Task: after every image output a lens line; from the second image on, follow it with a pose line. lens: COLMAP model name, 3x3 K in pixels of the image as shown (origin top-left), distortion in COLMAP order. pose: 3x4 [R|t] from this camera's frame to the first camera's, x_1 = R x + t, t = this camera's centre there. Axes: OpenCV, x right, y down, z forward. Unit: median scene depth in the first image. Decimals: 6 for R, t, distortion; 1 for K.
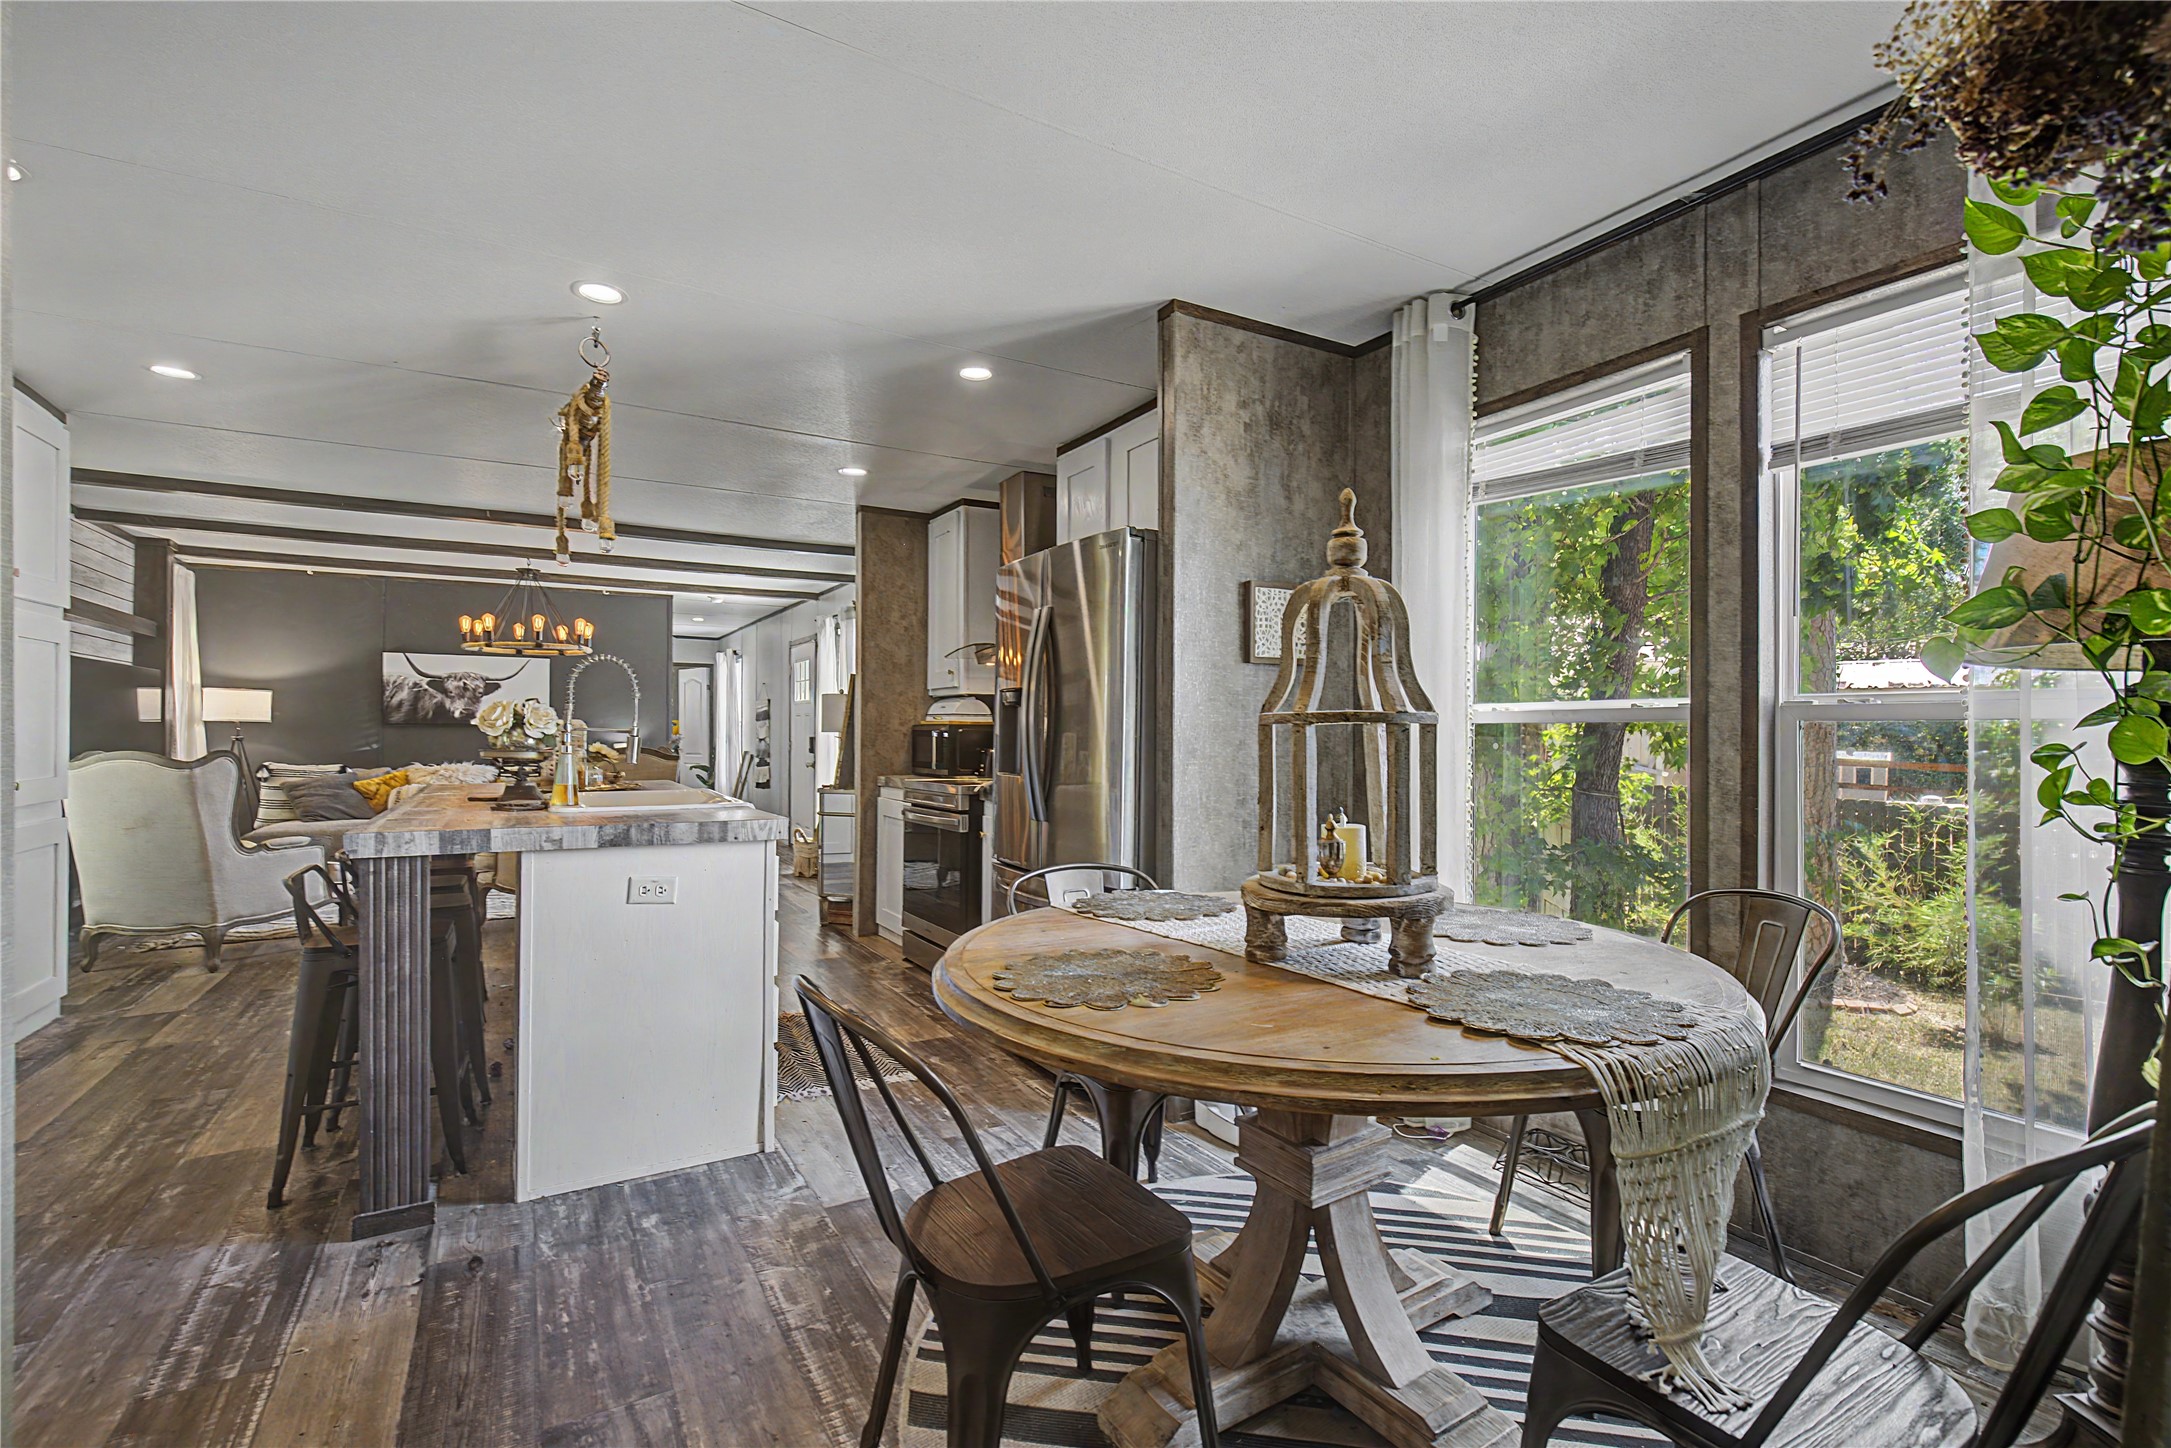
lens RADIAL K [[1011.7, 0, 1085.3], [0, 1011.7, 730.0], [0, 0, 1]] dist [0.018311, -0.000617]
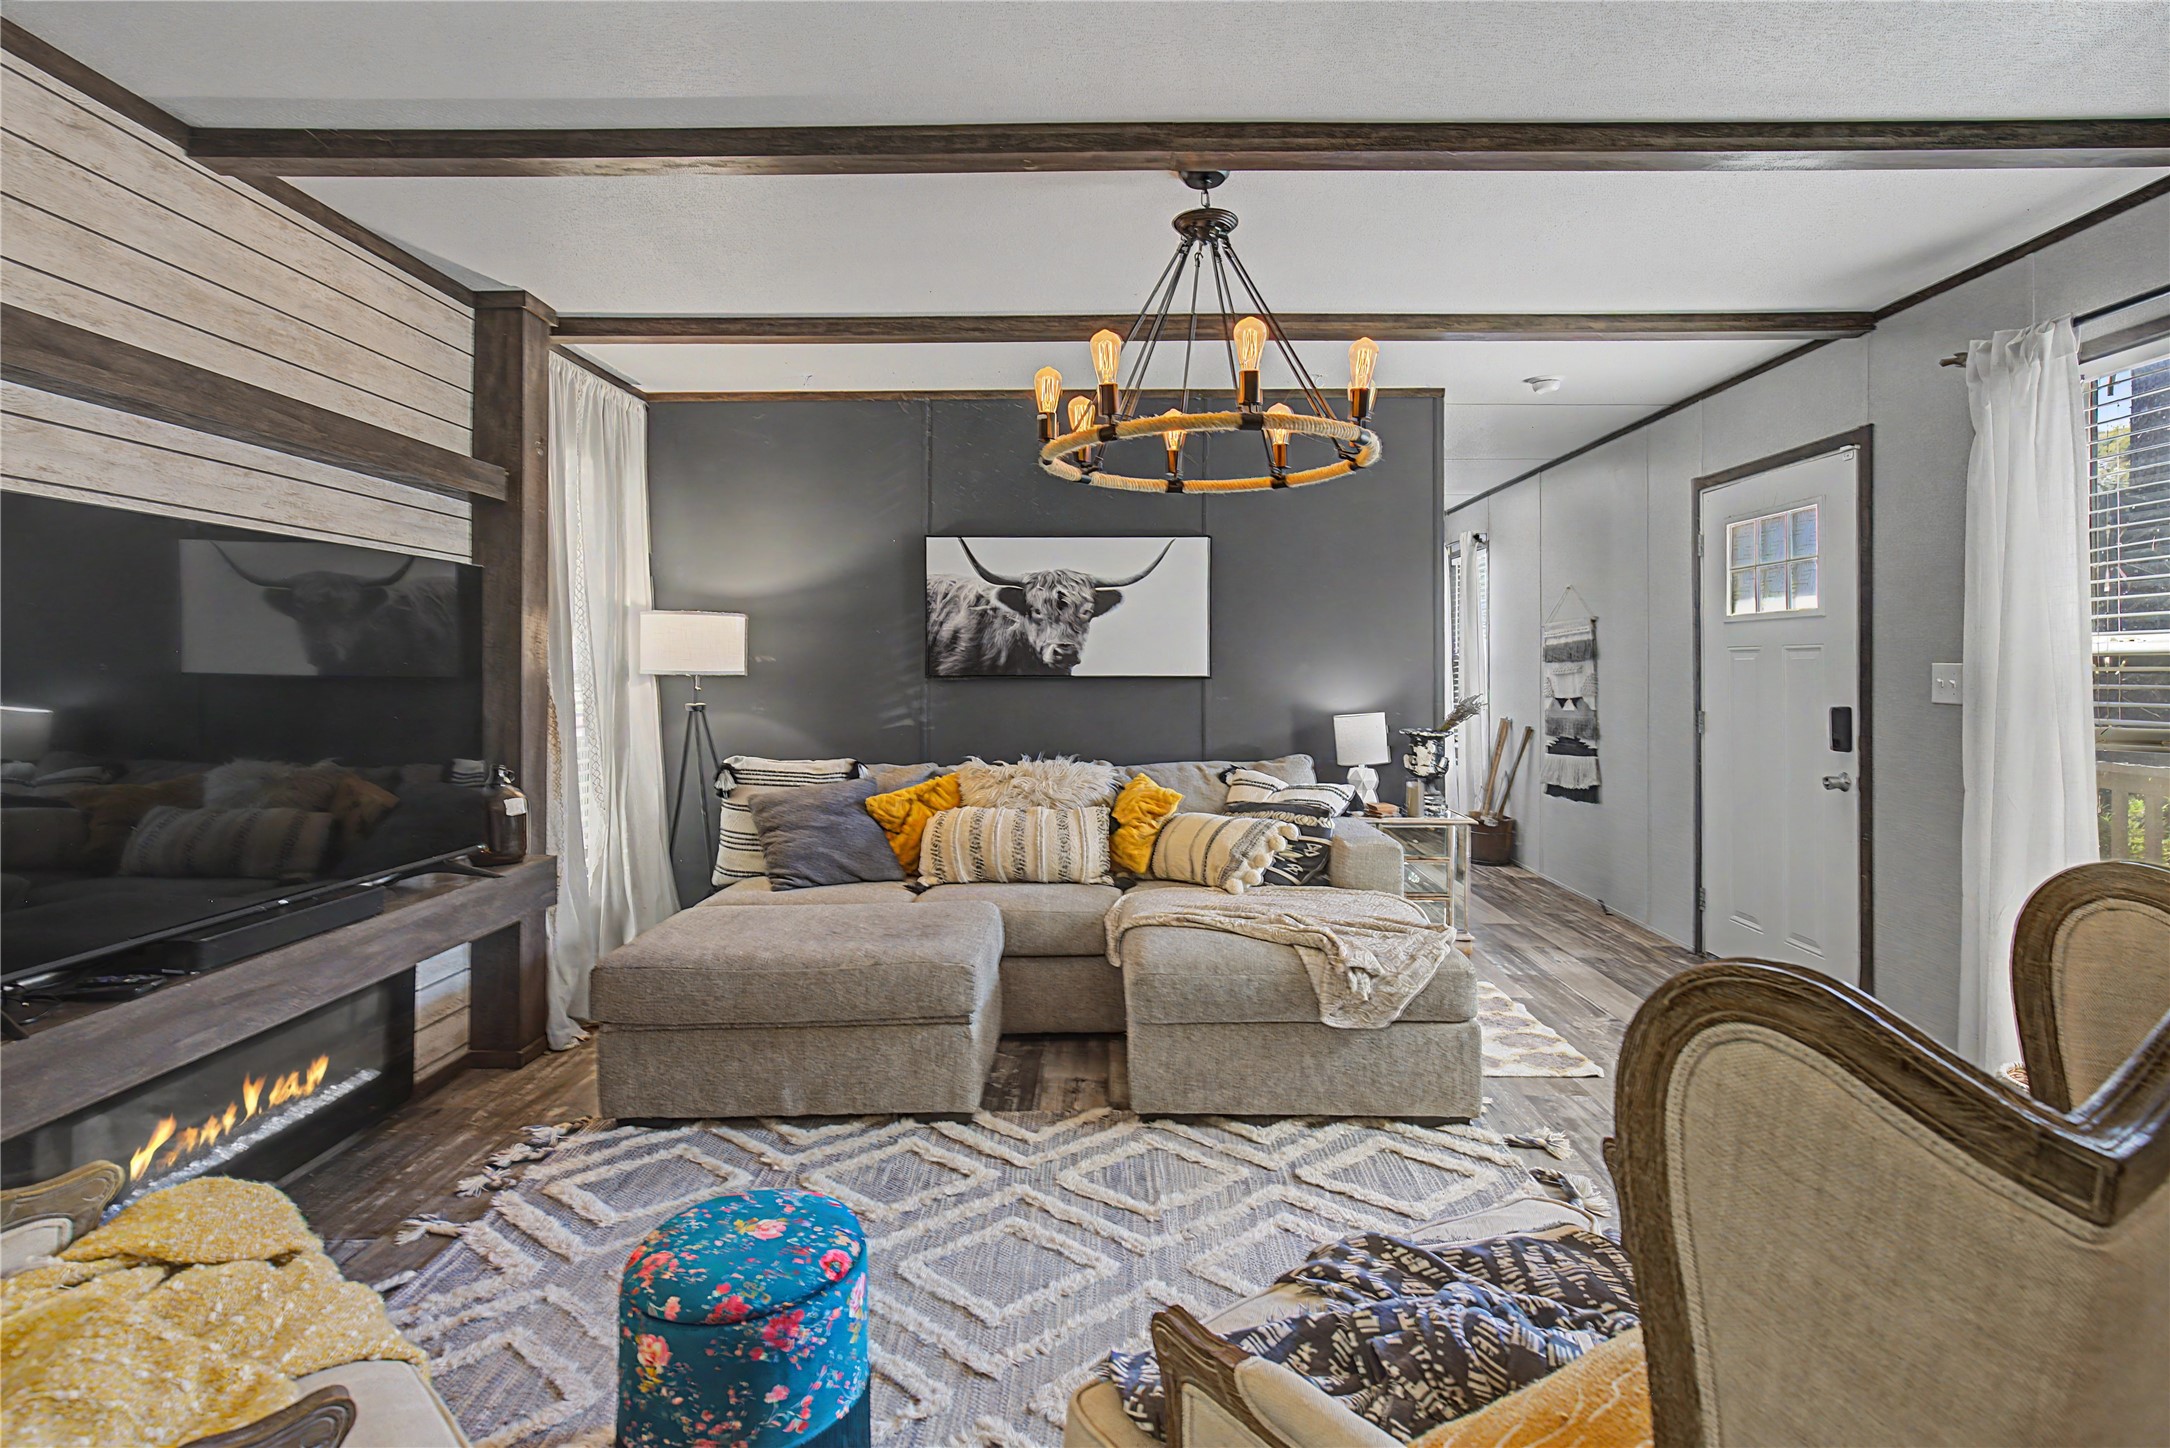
lens RADIAL K [[1031.4, 0, 1103.3], [0, 1031.4, 673.0], [0, 0, 1]] dist [-0.001266, 0.000226]
pose [[0.867707, -0.000688, -0.497076, -0.410360], [0.004499, 0.999969, 0.006469, -0.012349], [0.497056, -0.007850, 0.867683, 0.690355]]
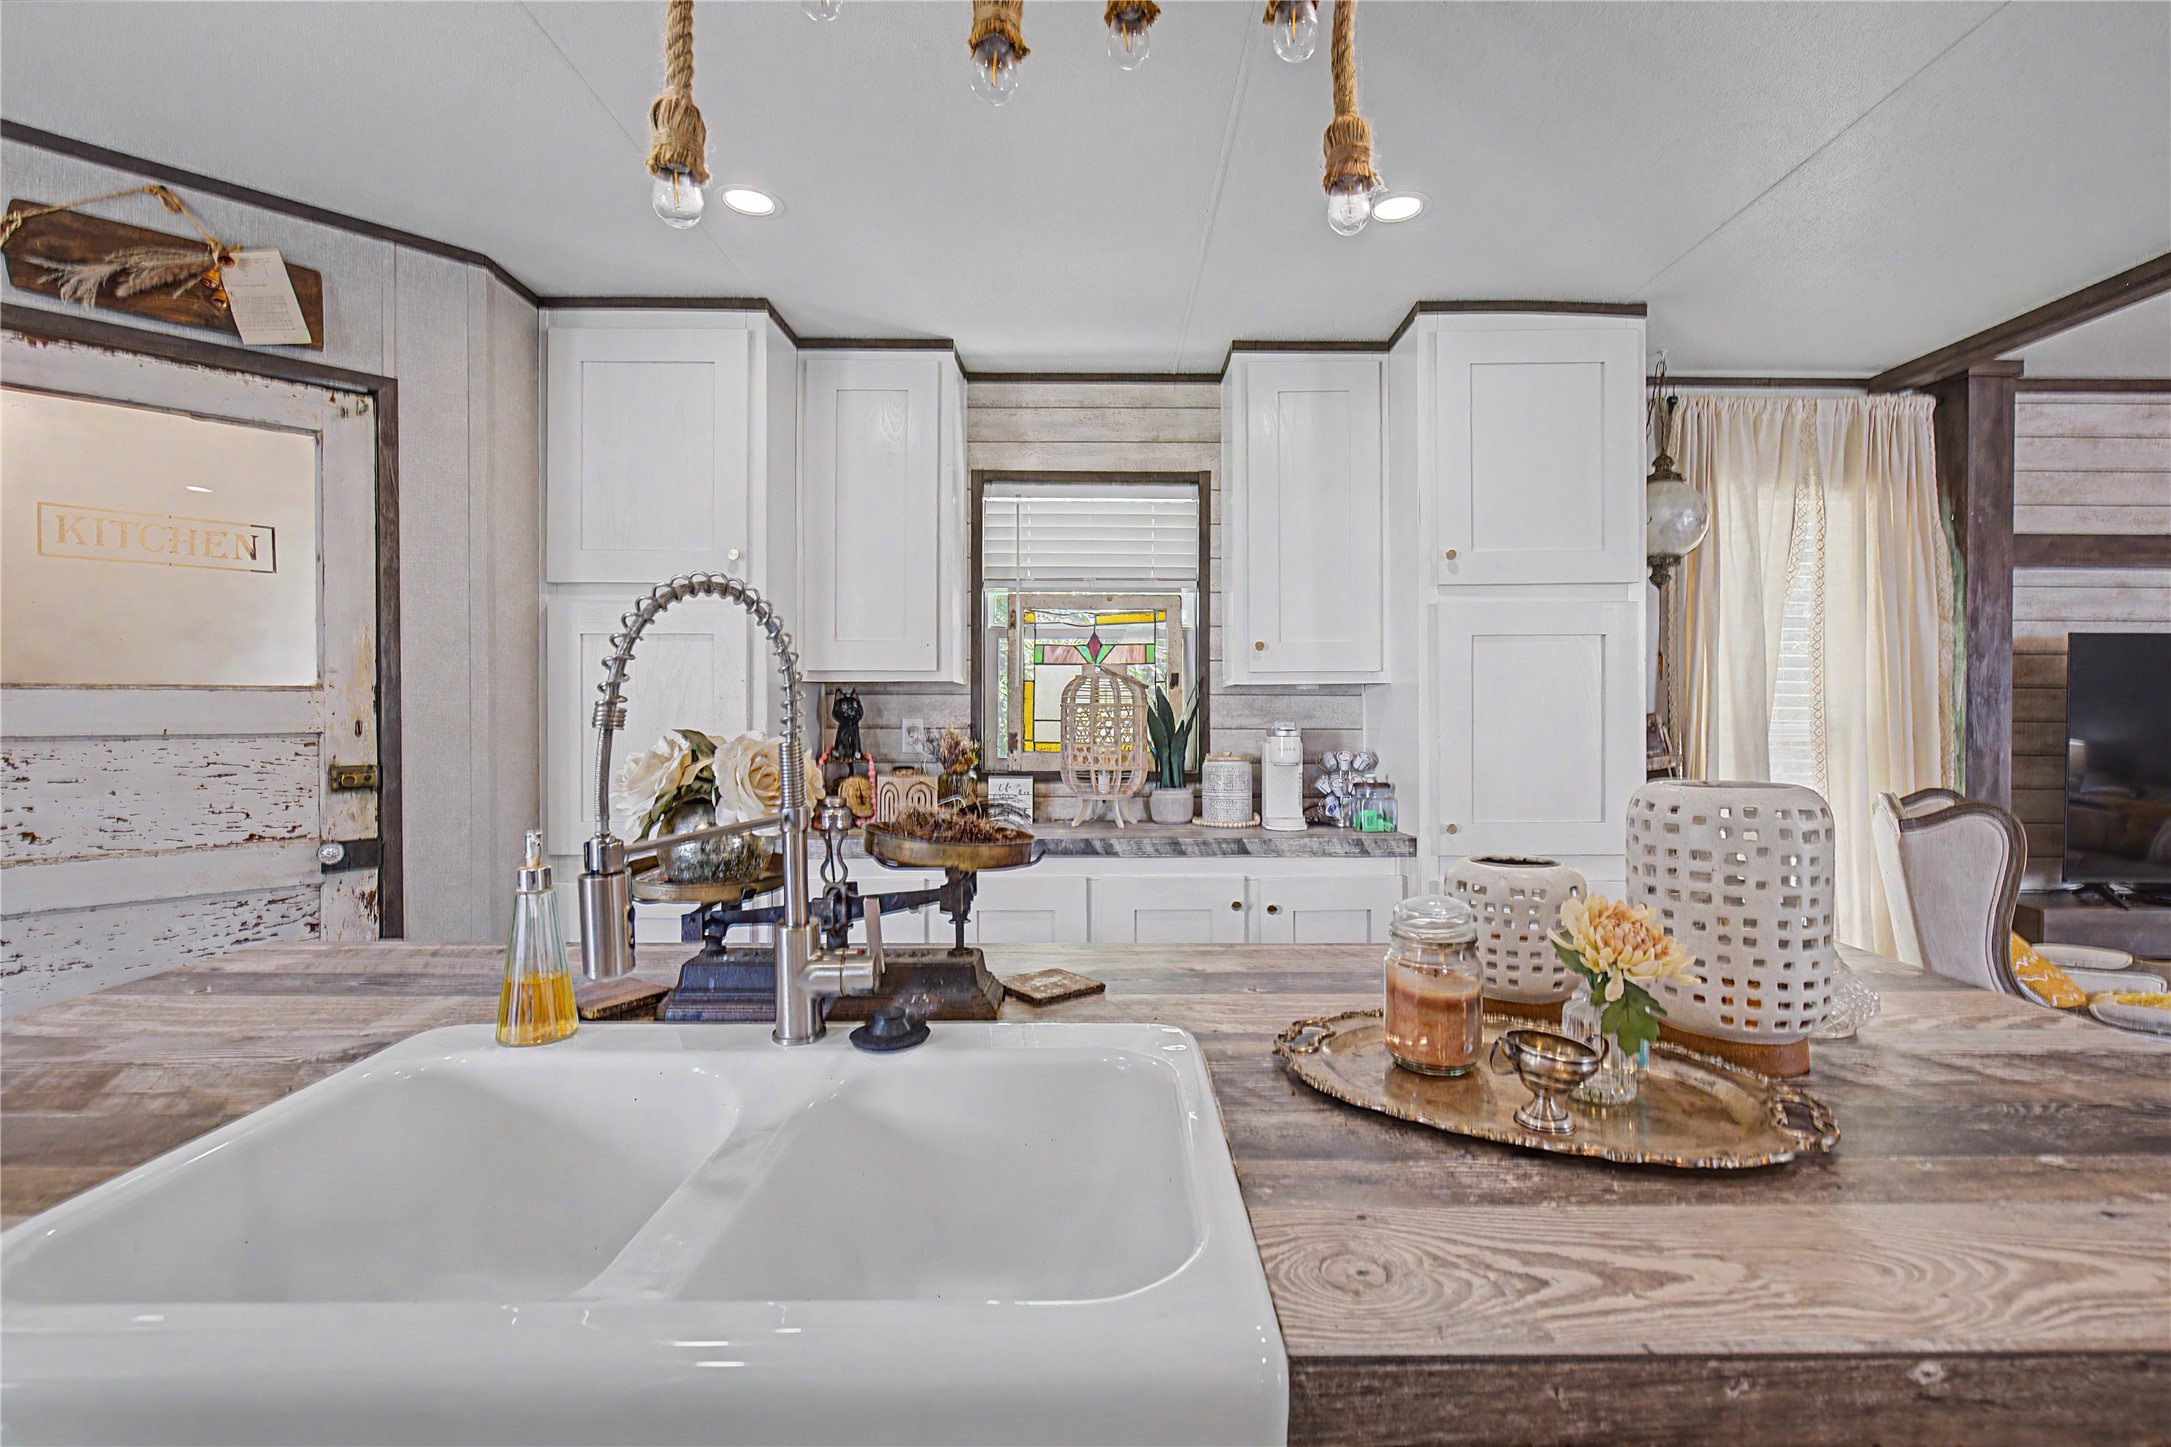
lens RADIAL K [[984.9, 0, 1085.5], [0, 984.9, 723.5], [0, 0, 1]] dist [-0.001378, -0.000164]
pose [[-0.491374, 0.005292, -0.870933, -0.130662], [-0.000461, 0.999980, 0.006335, -0.016185], [0.870948, 0.003514, -0.491362, 0.587455]]
